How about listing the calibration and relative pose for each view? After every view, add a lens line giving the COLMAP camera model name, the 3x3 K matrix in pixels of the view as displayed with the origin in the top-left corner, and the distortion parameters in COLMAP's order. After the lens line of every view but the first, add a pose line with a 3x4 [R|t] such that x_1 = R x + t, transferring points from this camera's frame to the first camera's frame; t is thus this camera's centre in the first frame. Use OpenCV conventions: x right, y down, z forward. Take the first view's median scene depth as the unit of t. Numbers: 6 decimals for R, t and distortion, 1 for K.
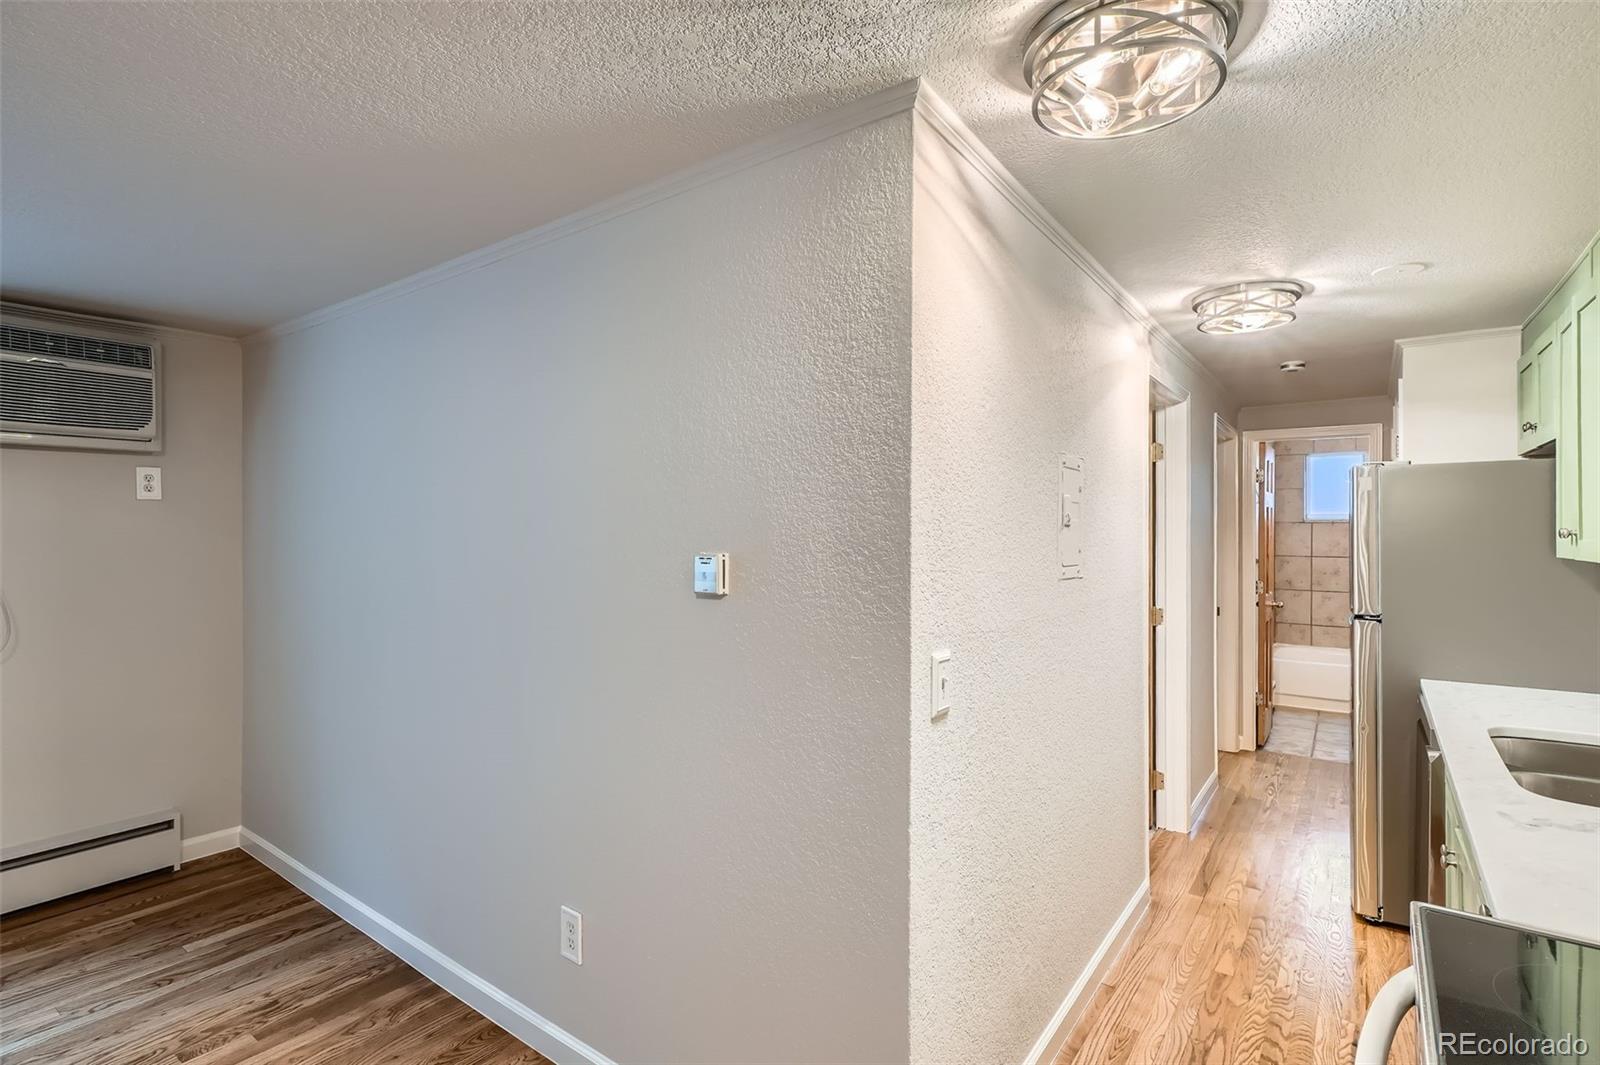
lens RADIAL K [[782.7, 0, 809.3], [0, 782.7, 530.3], [0, 0, 1]] dist [-0.002966, 0.002003]
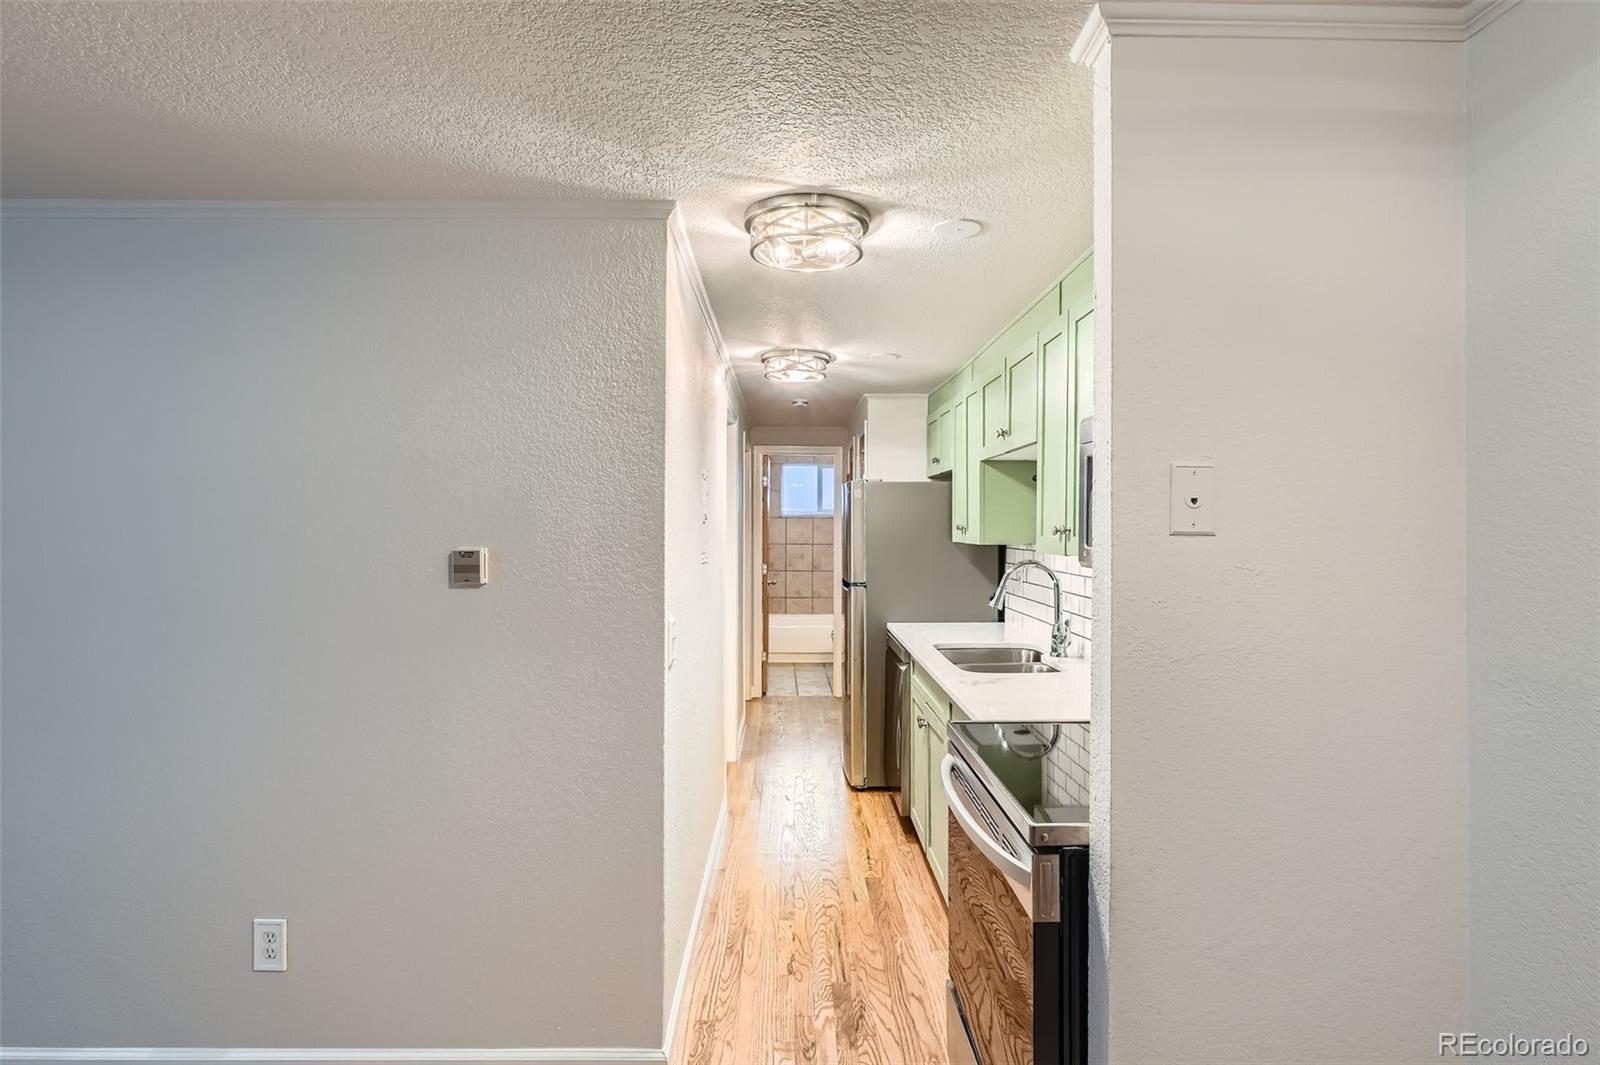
lens RADIAL K [[782.7, 0, 809.0], [0, 782.7, 530.2], [0, 0, 1]] dist [-0.002966, 0.002003]
pose [[0.799361, -0.004971, 0.600831, -0.266826], [-0.000961, 0.999954, 0.009551, -0.005327], [-0.600851, -0.008212, 0.799319, -0.133162]]
